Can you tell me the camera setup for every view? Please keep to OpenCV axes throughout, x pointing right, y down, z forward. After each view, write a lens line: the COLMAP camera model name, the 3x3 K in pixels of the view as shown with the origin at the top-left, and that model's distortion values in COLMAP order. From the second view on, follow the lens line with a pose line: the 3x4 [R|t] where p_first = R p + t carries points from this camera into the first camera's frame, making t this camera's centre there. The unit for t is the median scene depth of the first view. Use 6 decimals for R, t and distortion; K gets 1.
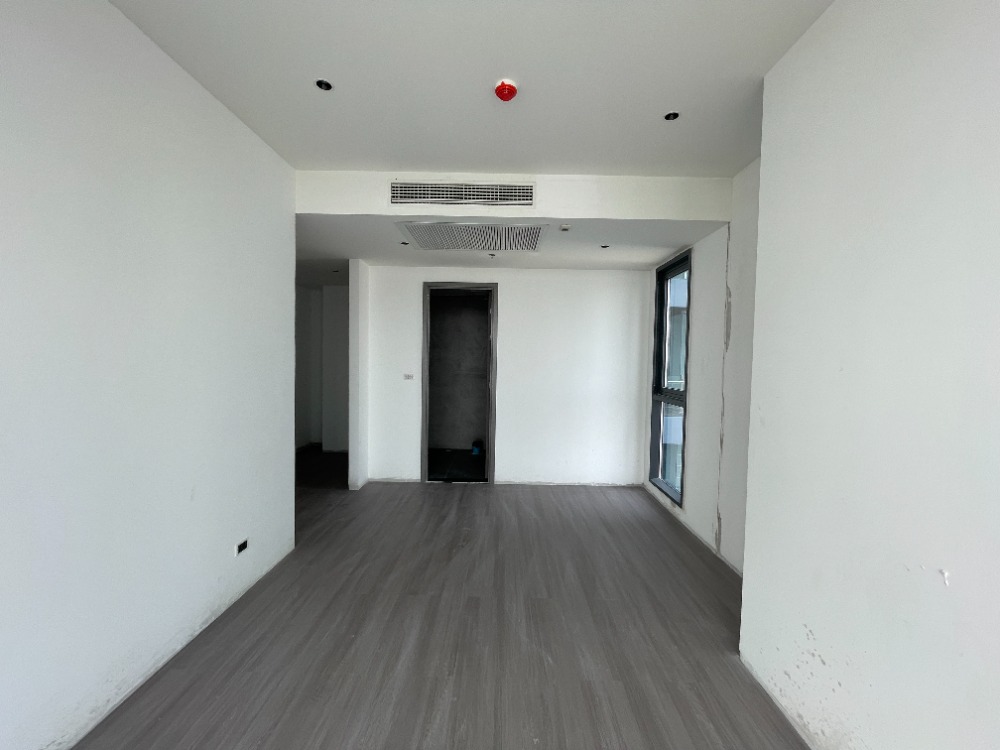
lens RADIAL K [[404.1, 0, 500.9], [0, 404.1, 373.4], [0, 0, 1]] dist [-0.001524, 0.000302]
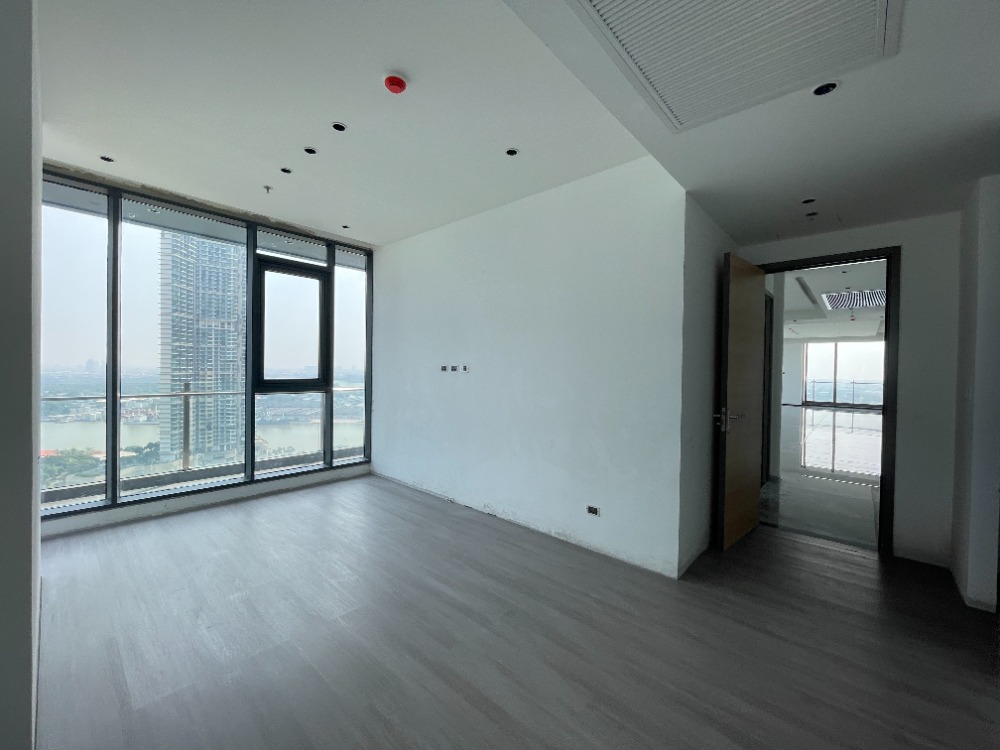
lens RADIAL K [[404.1, 0, 500.9], [0, 404.1, 373.4], [0, 0, 1]] dist [-0.001524, 0.000302]
pose [[-0.660560, -0.019170, -0.750529, 0.412787], [-0.055056, 0.998219, 0.022960, -0.004212], [0.748752, 0.056488, -0.660439, 1.340749]]
